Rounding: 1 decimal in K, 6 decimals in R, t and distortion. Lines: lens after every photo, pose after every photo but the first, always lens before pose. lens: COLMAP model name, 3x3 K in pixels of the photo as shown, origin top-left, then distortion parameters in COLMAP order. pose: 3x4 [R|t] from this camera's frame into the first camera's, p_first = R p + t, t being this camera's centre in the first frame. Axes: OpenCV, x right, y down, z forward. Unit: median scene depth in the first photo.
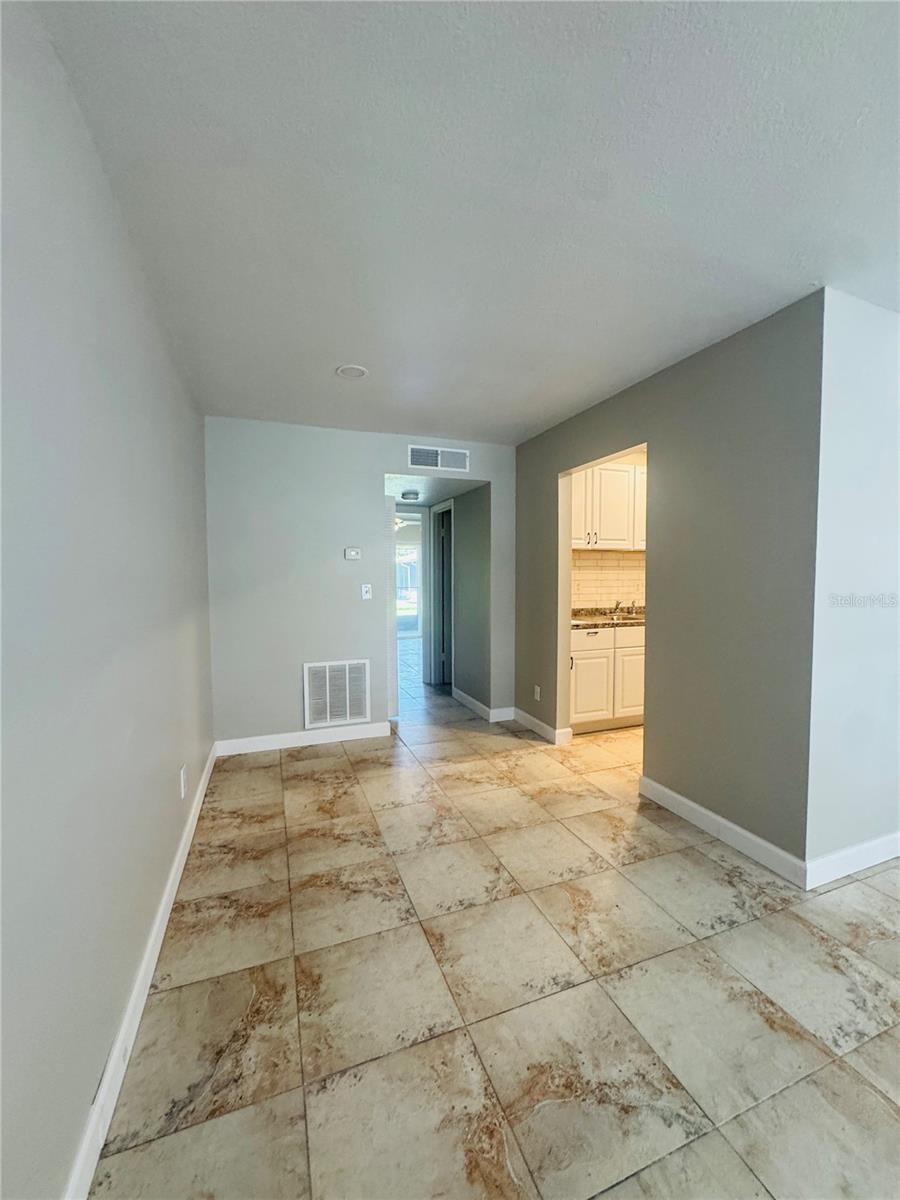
lens RADIAL K [[481.0, 0, 451.7], [0, 481.0, 594.9], [0, 0, 1]] dist [-0.005912, 0.000825]
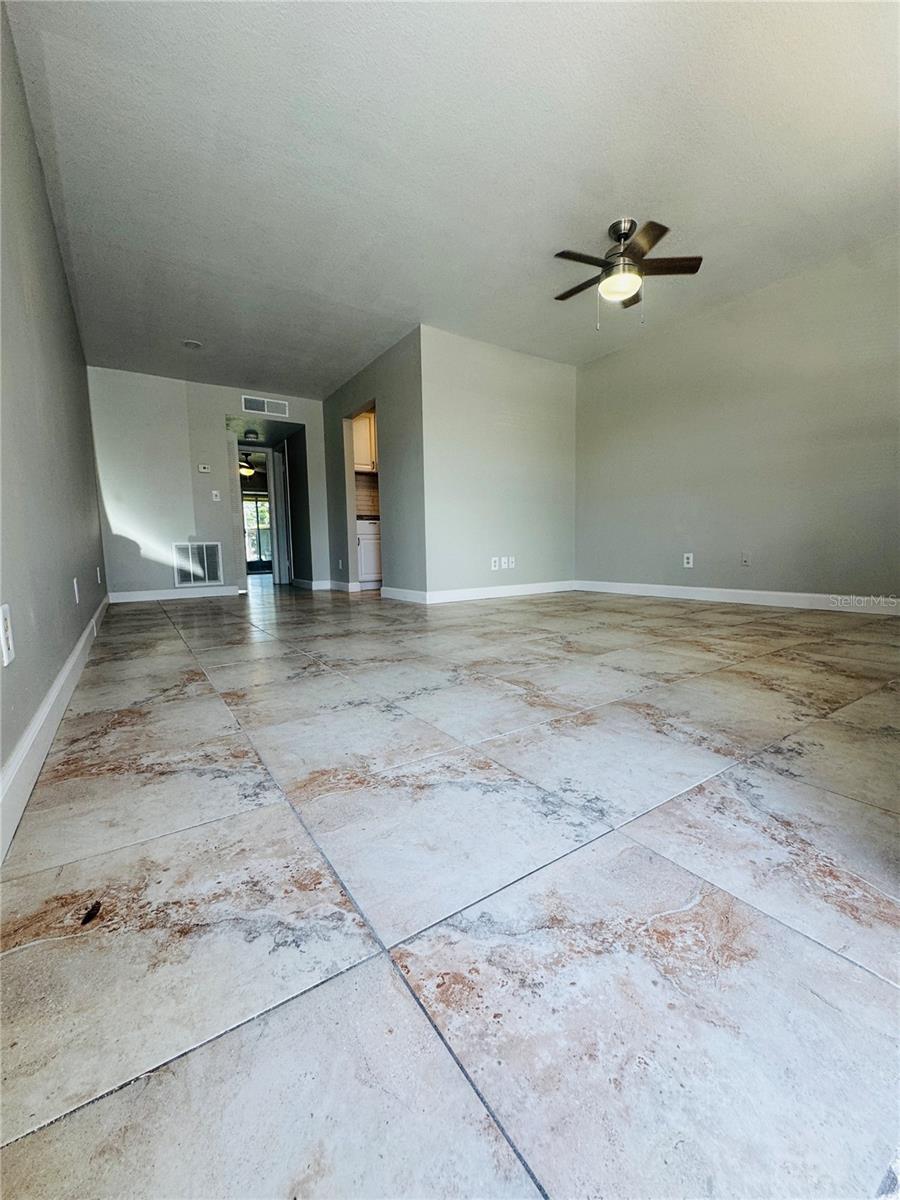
lens RADIAL K [[481.0, 0, 452.1], [0, 481.0, 595.6], [0, 0, 1]] dist [-0.005912, 0.000825]
pose [[0.973806, -0.036730, 0.224392, 0.317985], [0.025083, 0.998197, 0.054537, 0.407351], [-0.225991, -0.047480, 0.972972, -1.044095]]
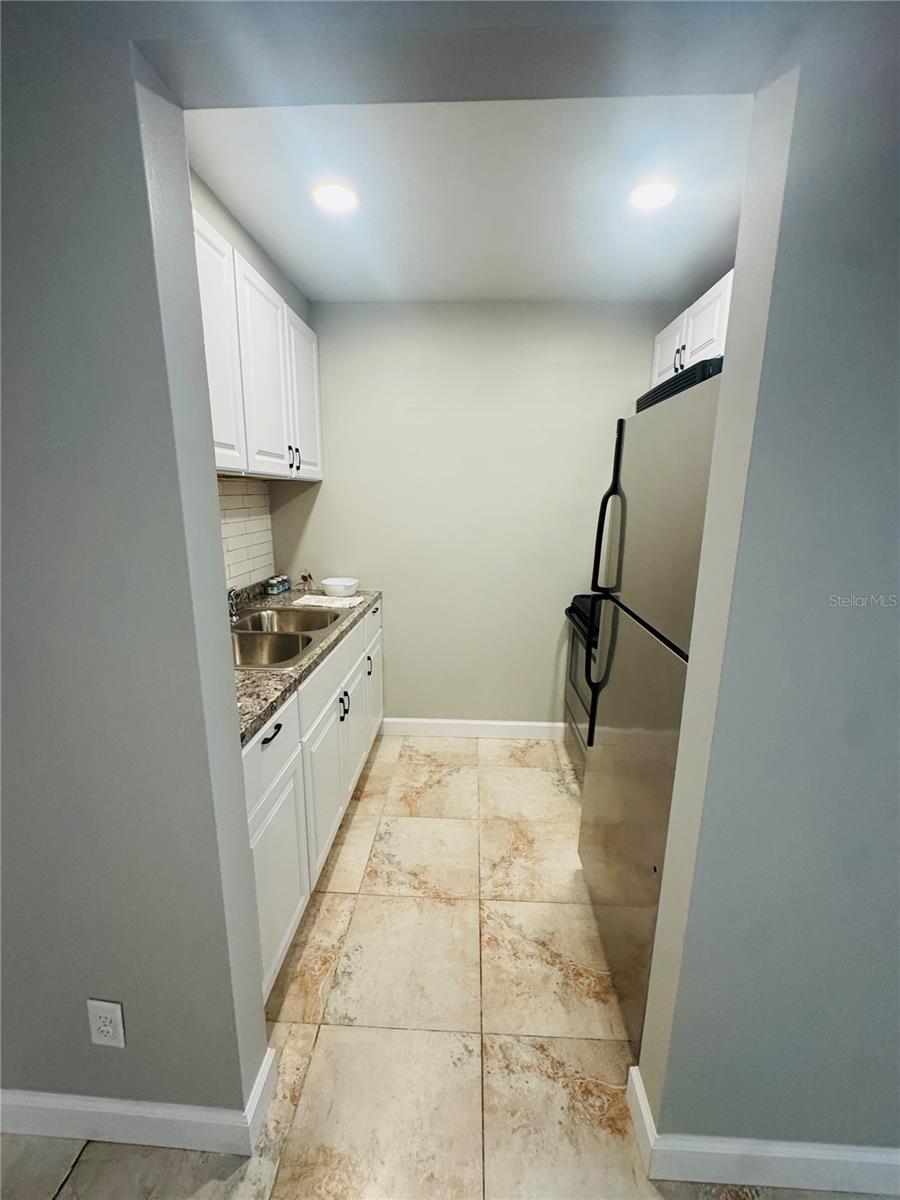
lens RADIAL K [[481.0, 0, 450.1], [0, 481.0, 600.7], [0, 0, 1]] dist [-0.005912, 0.000825]
pose [[0.398503, -0.188735, 0.897538, 0.110694], [0.027016, 0.980589, 0.194204, -0.122162], [-0.916769, -0.053143, 0.395867, 1.311559]]
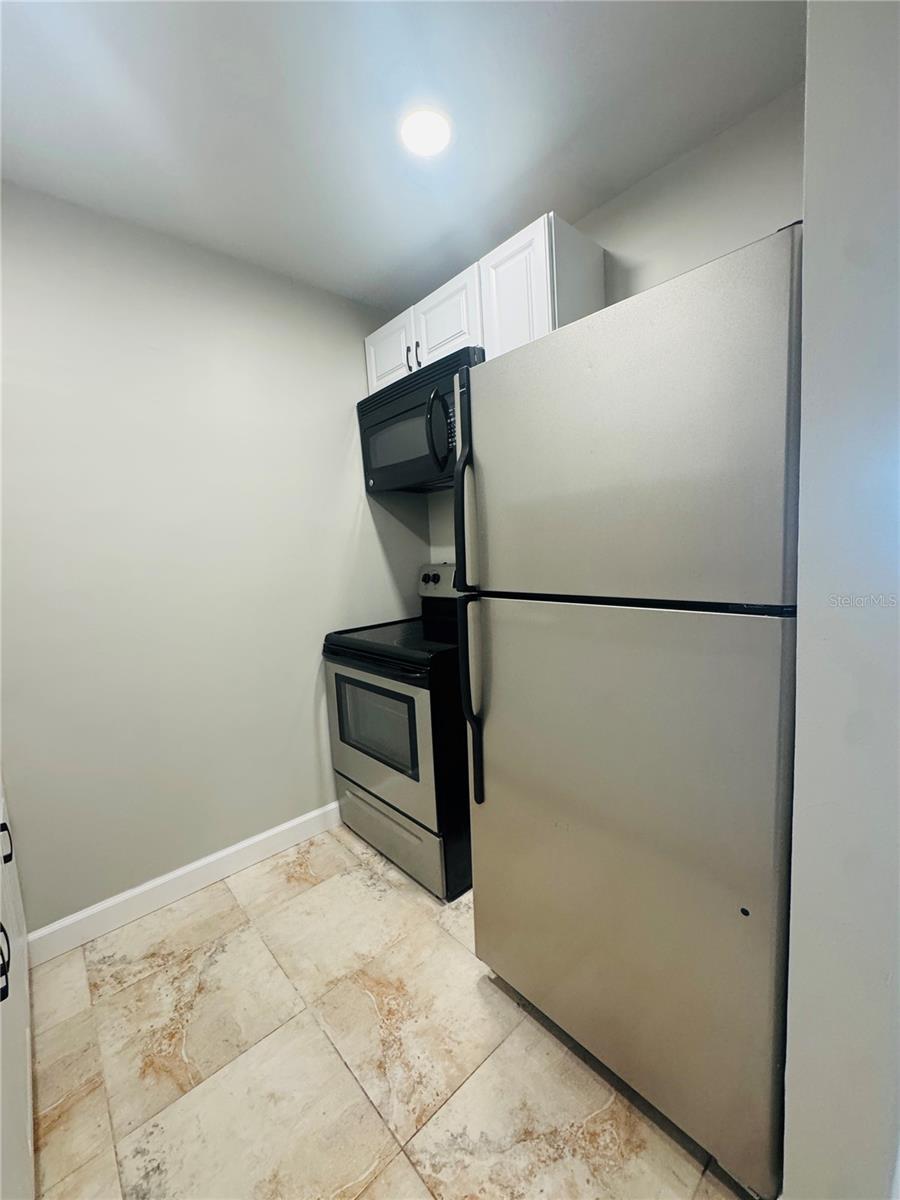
lens RADIAL K [[481.0, 0, 451.5], [0, 481.0, 603.3], [0, 0, 1]] dist [-0.005912, 0.000825]
pose [[-0.361400, -0.077239, 0.929206, 0.351402], [0.095843, 0.988207, 0.119420, -0.043278], [-0.927472, 0.132216, -0.349735, 1.602252]]
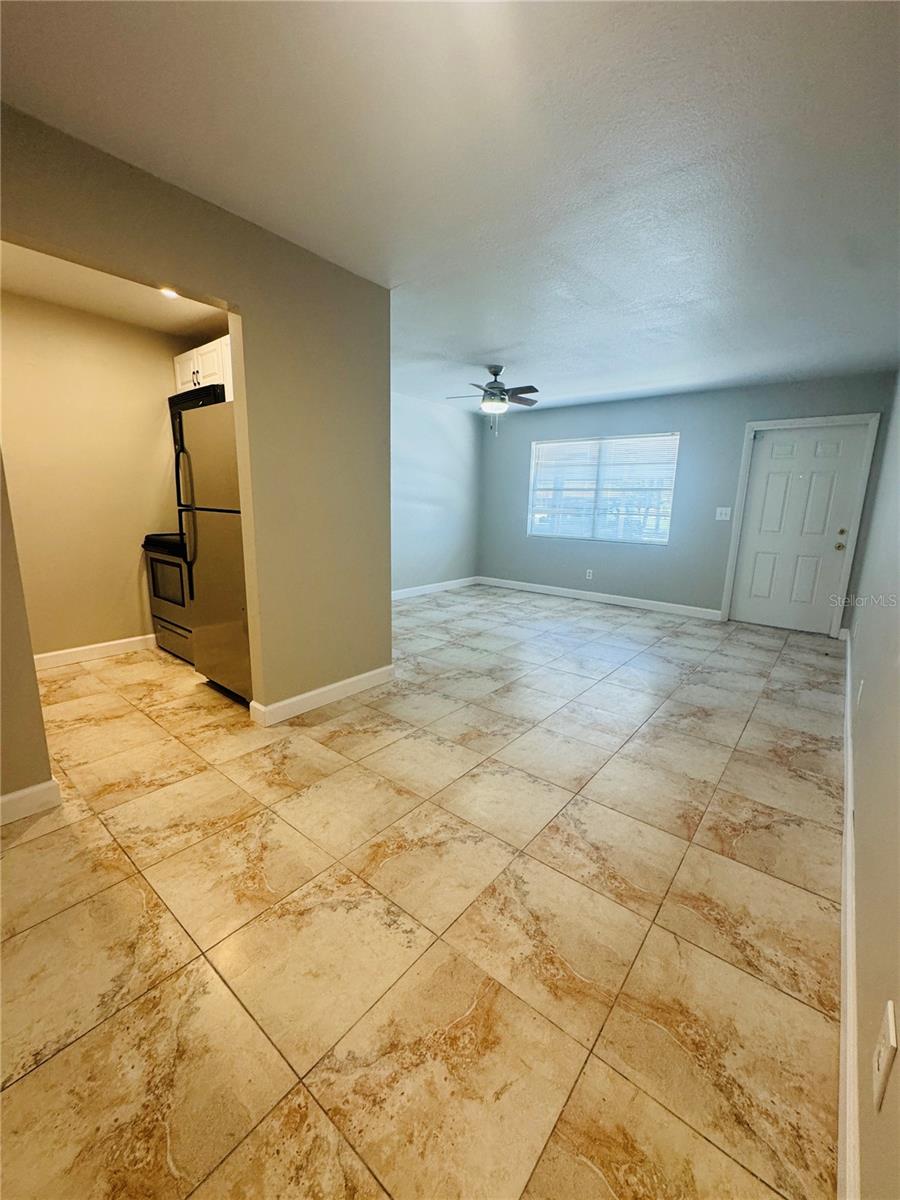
lens RADIAL K [[481.0, 0, 450.7], [0, 481.0, 600.4], [0, 0, 1]] dist [-0.005912, 0.000825]
pose [[-0.500803, -0.180083, 0.846620, -0.647379], [0.016541, 0.975948, 0.217376, -0.011860], [-0.865403, 0.122867, -0.485779, 1.427124]]
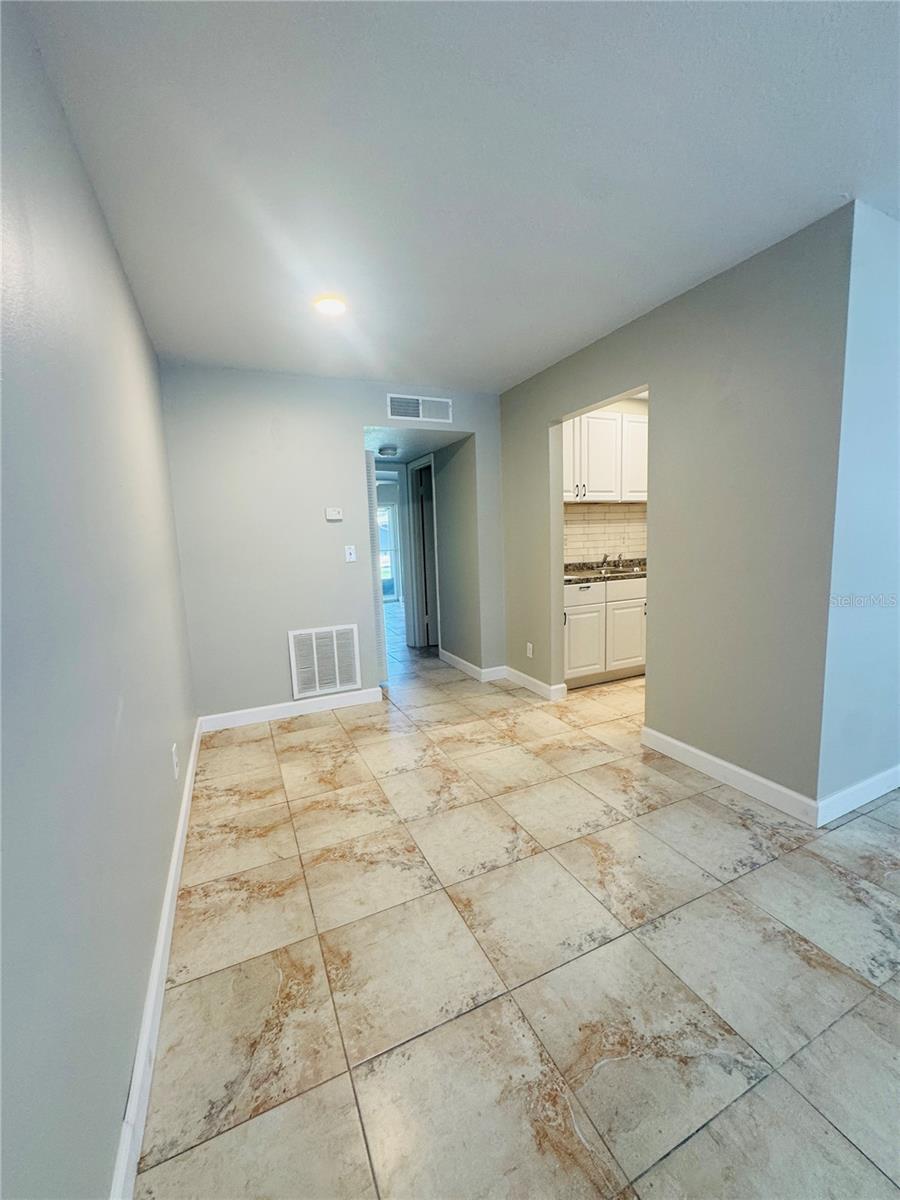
lens RADIAL K [[481.0, 0, 451.8], [0, 481.0, 595.6], [0, 0, 1]] dist [-0.005912, 0.000825]
pose [[0.997083, -0.040935, 0.064421, -0.072859], [0.035743, 0.996172, 0.079779, 0.012526], [-0.067440, -0.077243, 0.994729, 0.065551]]
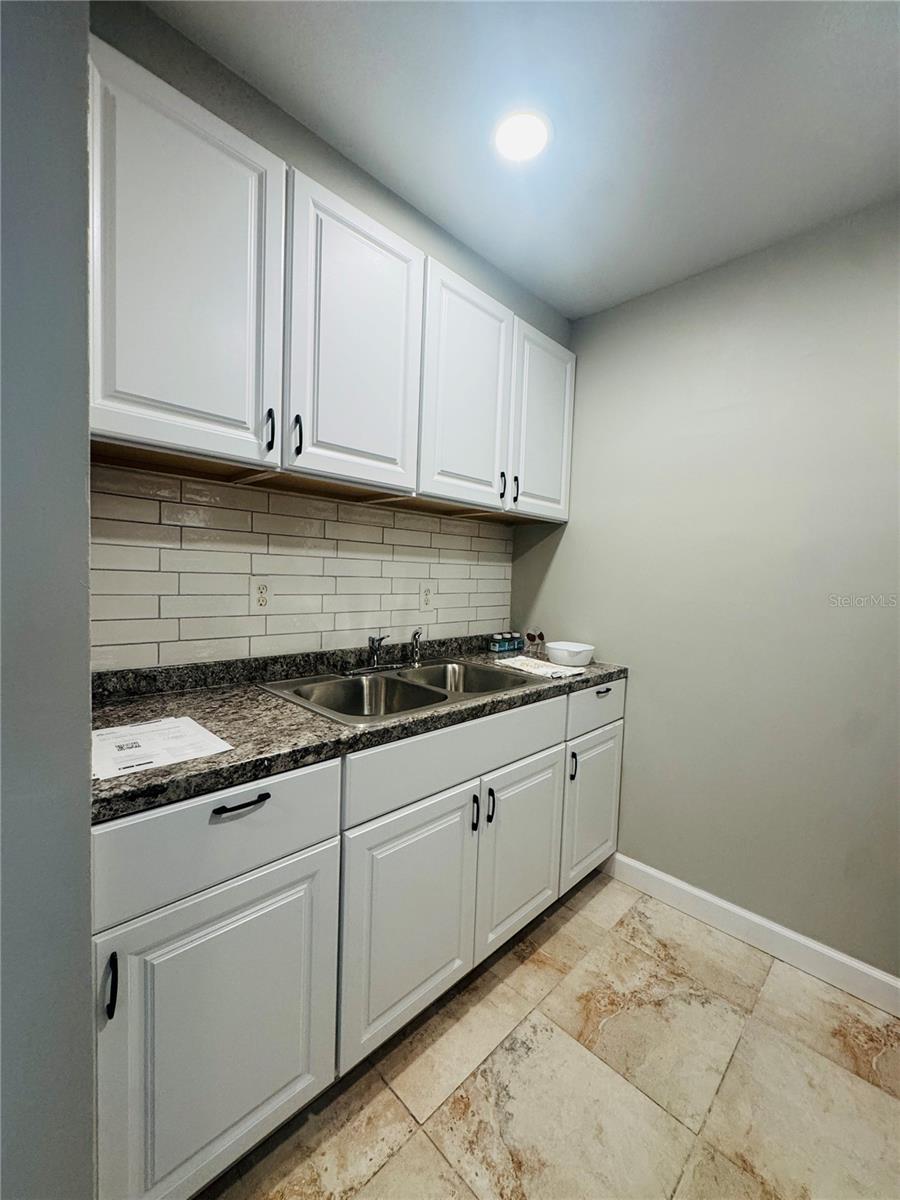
lens RADIAL K [[481.0, 0, 450.7], [0, 481.0, 600.3], [0, 0, 1]] dist [-0.005912, 0.000825]
pose [[0.911625, 0.012131, 0.410844, 0.496951], [-0.020147, 0.999682, 0.015187, -0.041175], [-0.410529, -0.022123, 0.911579, 1.292895]]
